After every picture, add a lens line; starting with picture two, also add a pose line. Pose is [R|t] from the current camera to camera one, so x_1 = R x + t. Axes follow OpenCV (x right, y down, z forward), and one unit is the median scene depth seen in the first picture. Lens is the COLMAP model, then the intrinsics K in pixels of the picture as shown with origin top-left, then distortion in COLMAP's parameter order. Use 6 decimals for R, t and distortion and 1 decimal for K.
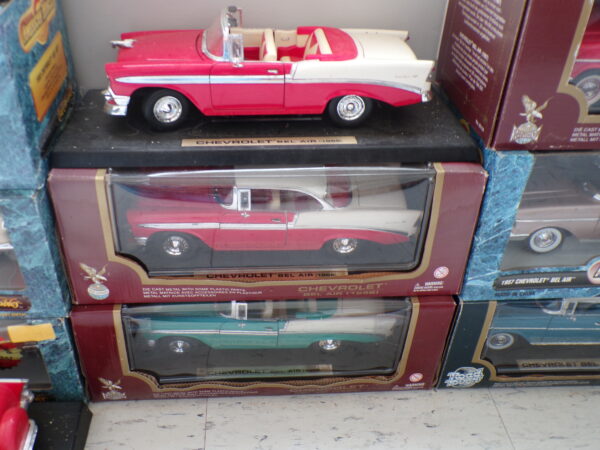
lens RADIAL K [[563.7, 0, 302.7], [0, 563.7, 225.1], [0, 0, 1]] dist [-0.015133, 0.000000]
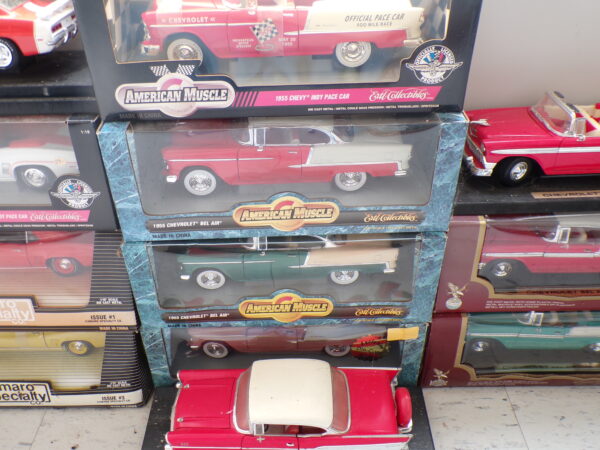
lens RADIAL K [[563.7, 0, 297.7], [0, 563.7, 225.1], [0, 0, 1]] dist [-0.015133, 0.000000]
pose [[0.994417, -0.005666, -0.105367, -0.587259], [0.003714, 0.999818, -0.018714, -0.046163], [0.105454, 0.018219, 0.994257, -0.386785]]
